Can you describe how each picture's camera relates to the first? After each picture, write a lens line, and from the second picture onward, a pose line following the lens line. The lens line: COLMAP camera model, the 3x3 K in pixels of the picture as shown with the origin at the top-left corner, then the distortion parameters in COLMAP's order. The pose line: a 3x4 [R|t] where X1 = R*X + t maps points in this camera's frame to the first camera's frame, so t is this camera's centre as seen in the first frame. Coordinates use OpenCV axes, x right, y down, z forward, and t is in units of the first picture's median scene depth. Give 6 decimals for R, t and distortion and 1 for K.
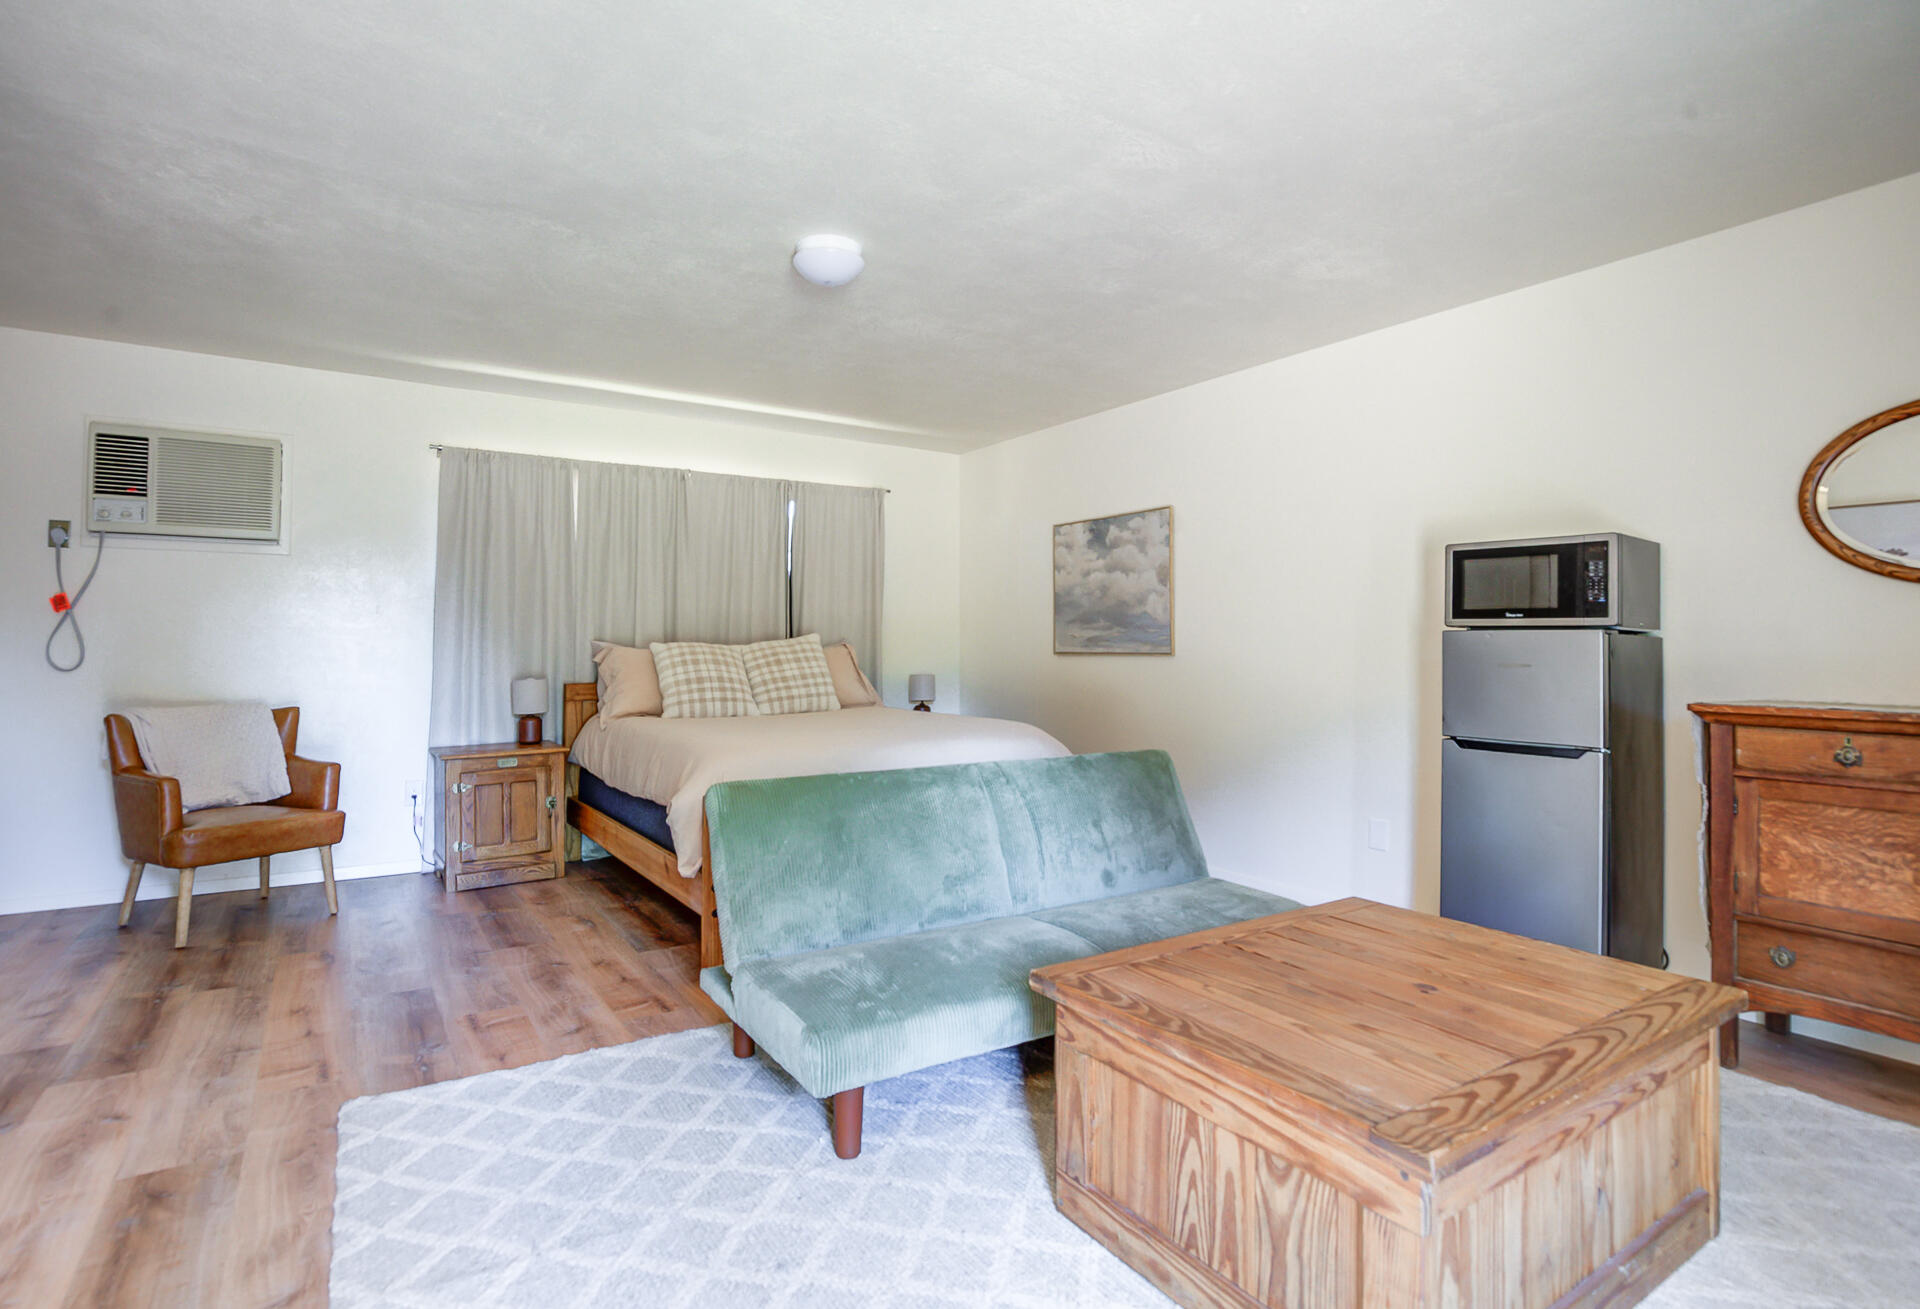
lens RADIAL K [[926.7, 0, 952.4], [0, 926.7, 637.0], [0, 0, 1]] dist [-0.025851, 0.000224]
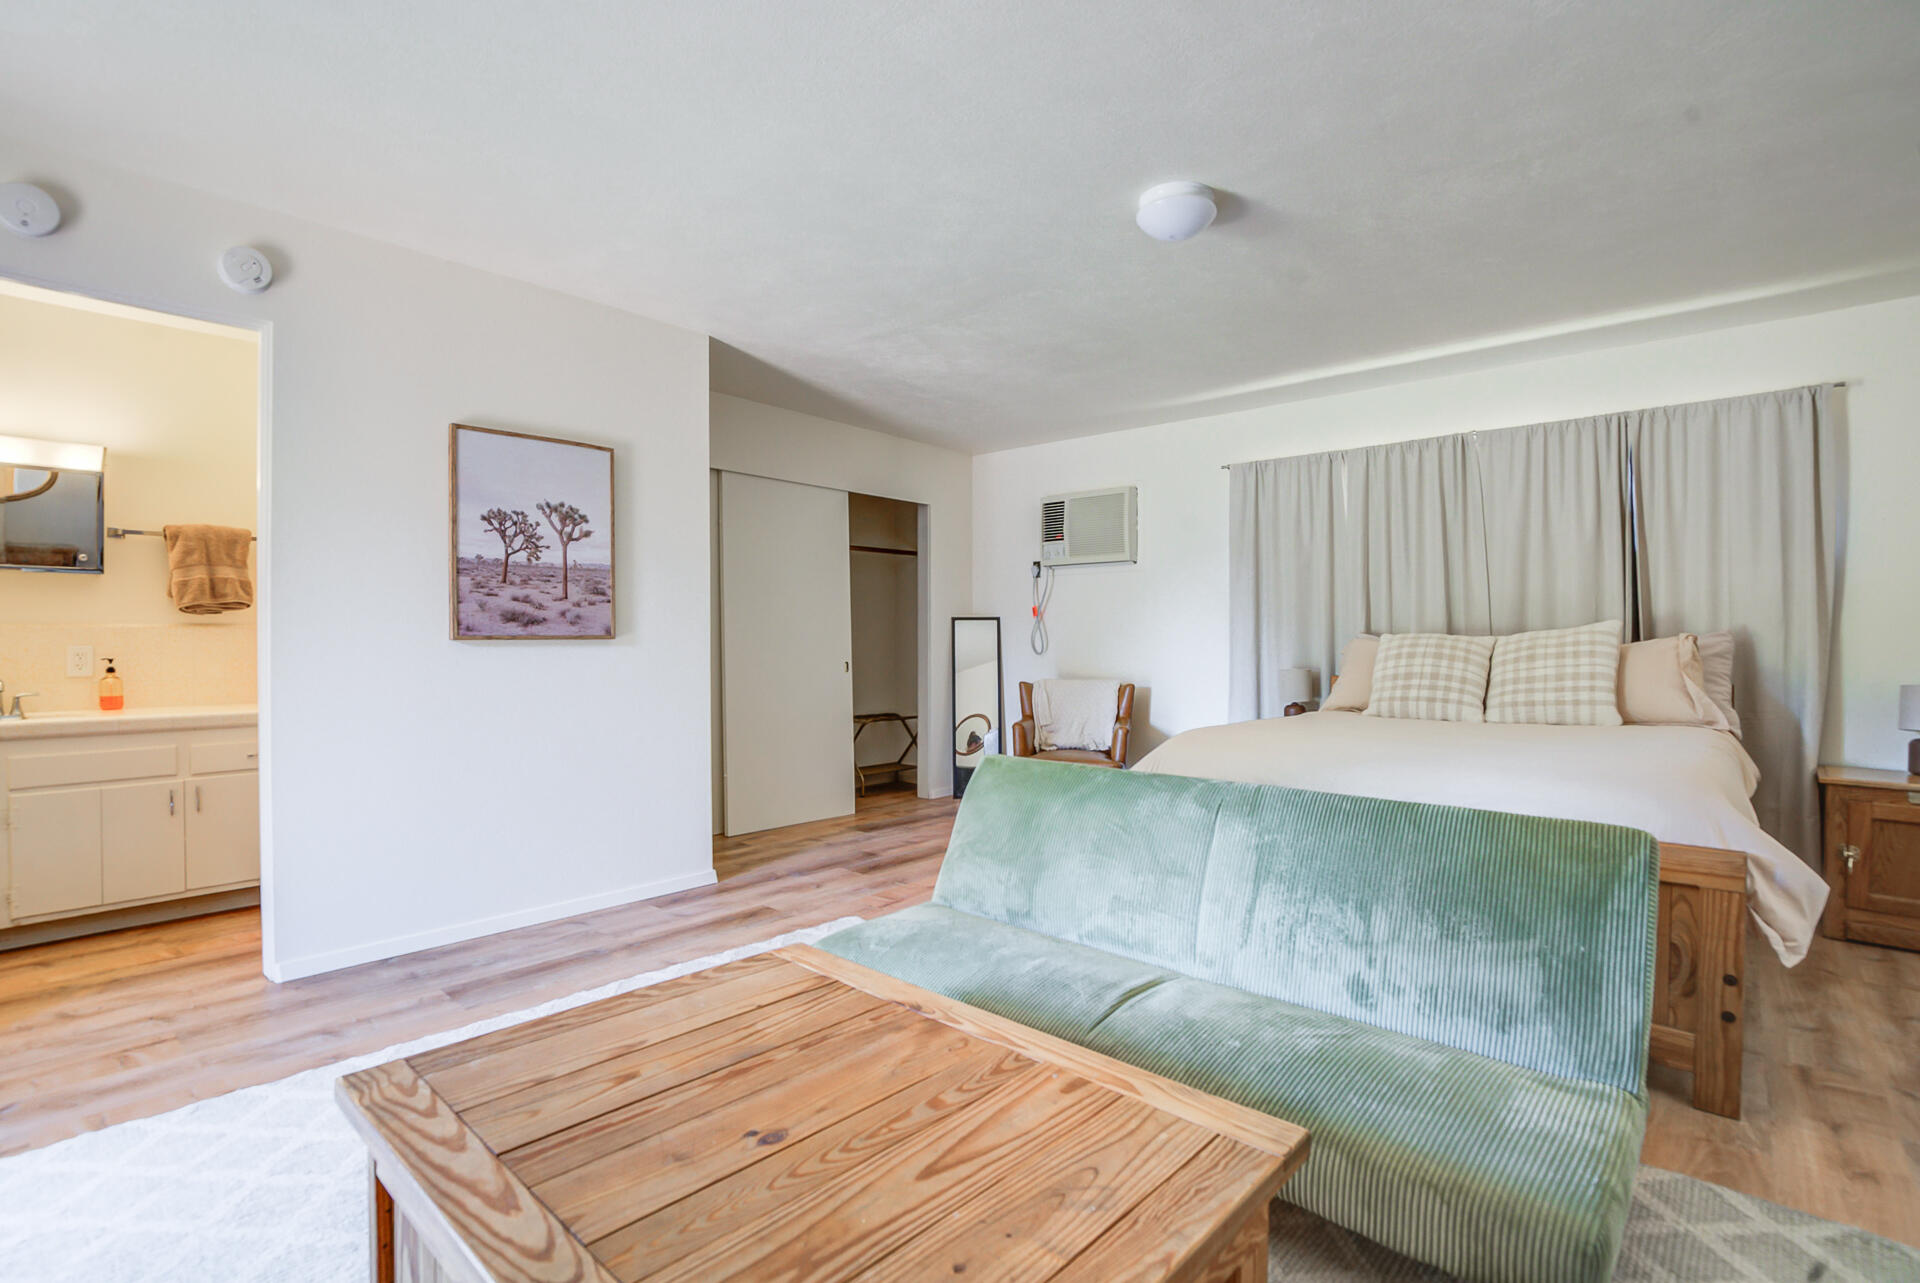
lens RADIAL K [[900.9, 0, 956.5], [0, 900.9, 650.6], [0, 0, 1]] dist [-0.027569, 0.001597]
pose [[0.268095, 0.010584, -0.963334, 0.506911], [0.009343, 0.999864, 0.013585, 0.007869], [0.963347, -0.012642, 0.267960, 0.412636]]
